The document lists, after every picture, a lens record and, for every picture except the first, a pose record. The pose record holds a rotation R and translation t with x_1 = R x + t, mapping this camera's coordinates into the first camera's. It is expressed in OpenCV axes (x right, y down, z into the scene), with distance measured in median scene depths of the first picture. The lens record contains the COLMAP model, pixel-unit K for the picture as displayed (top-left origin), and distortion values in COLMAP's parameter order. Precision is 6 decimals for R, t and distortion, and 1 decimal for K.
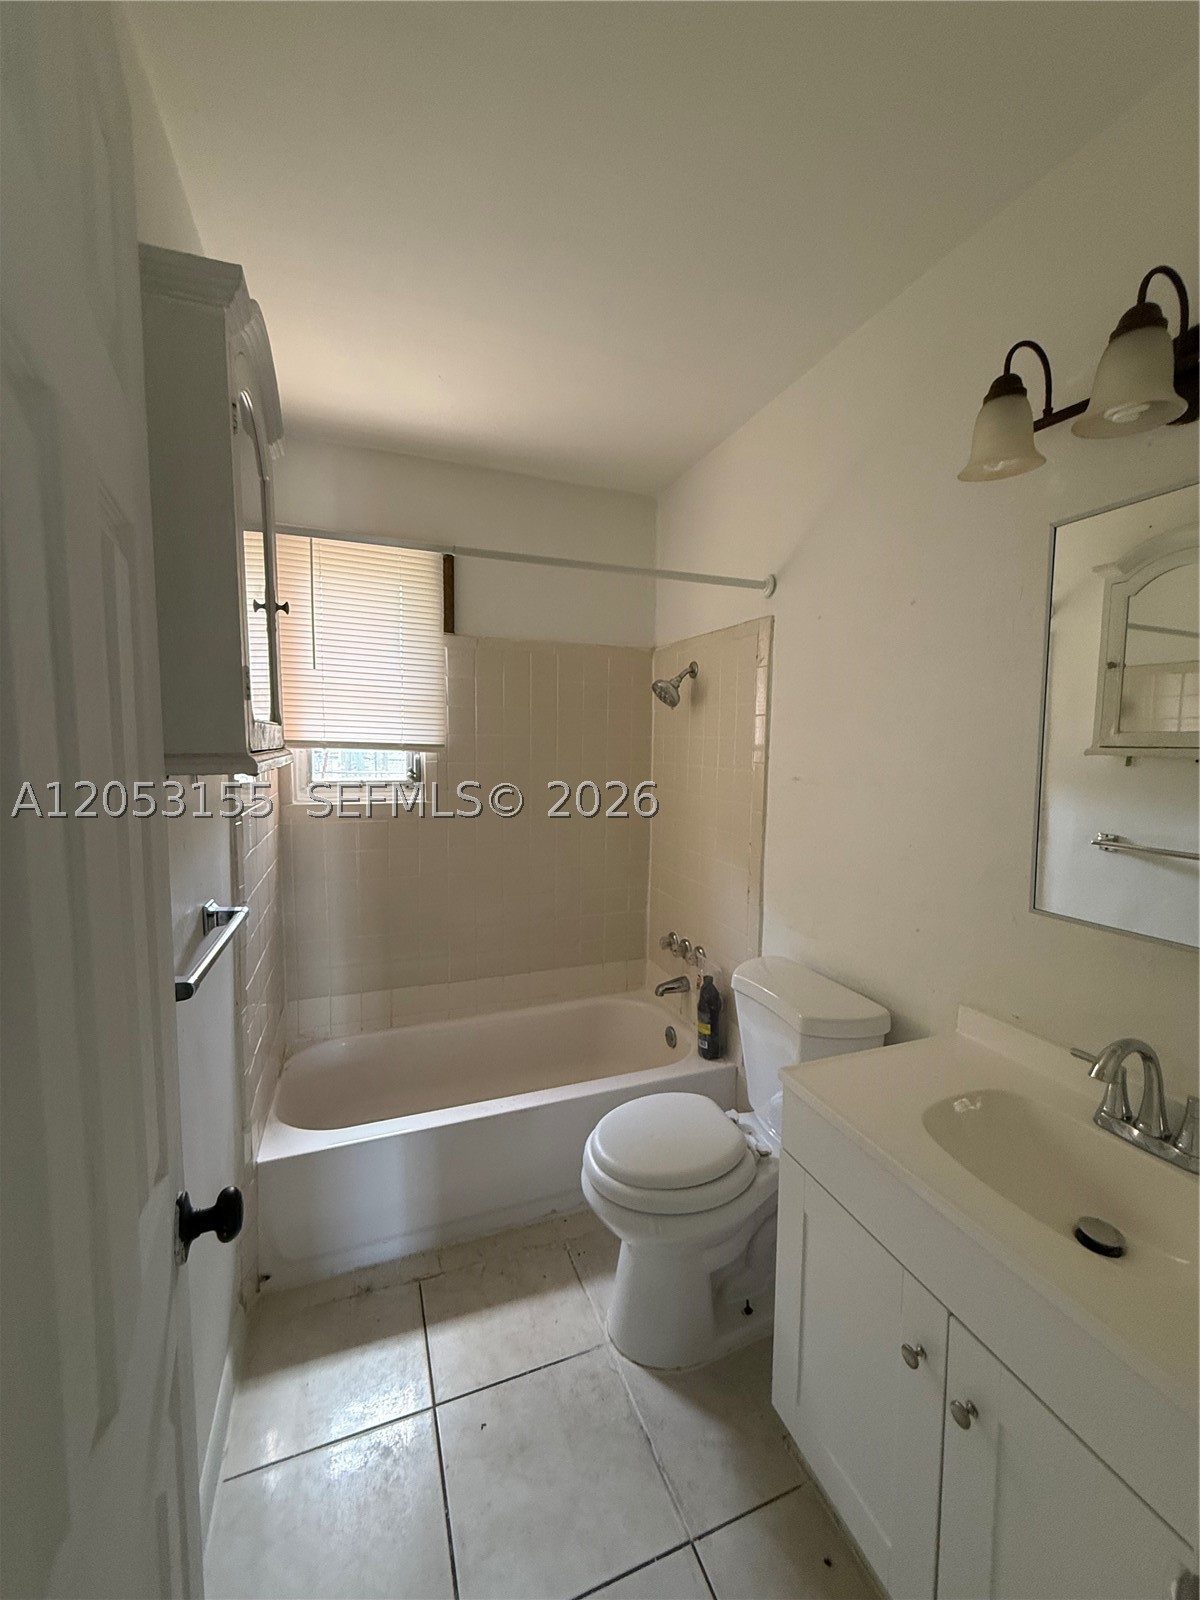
lens RADIAL K [[639.2, 0, 600.8], [0, 639.2, 795.2], [0, 0, 1]] dist [-0.001308, 0.000719]
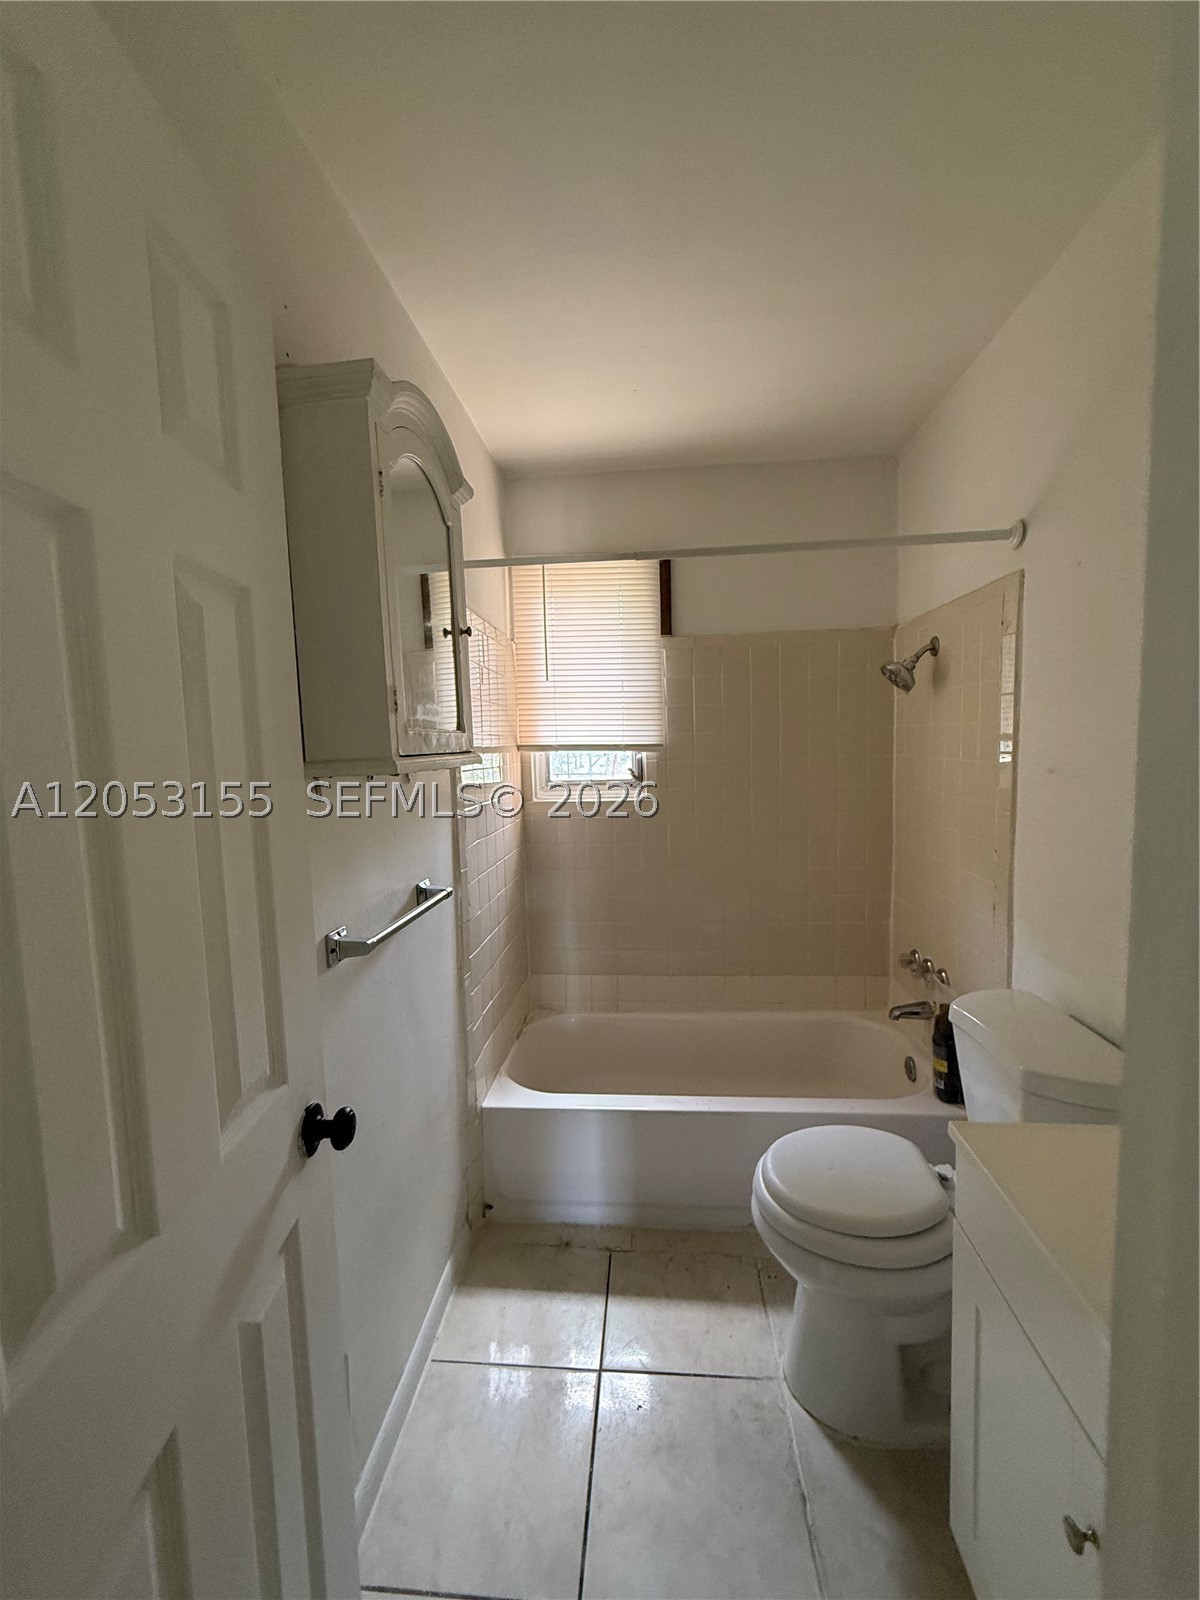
lens RADIAL K [[639.2, 0, 600.8], [0, 639.2, 795.2], [0, 0, 1]] dist [-0.001308, 0.000719]
pose [[0.897696, -0.001433, -0.440612, 0.140421], [0.002279, 0.999996, 0.001391, 0.002164], [0.440609, -0.002252, 0.897696, 0.035939]]
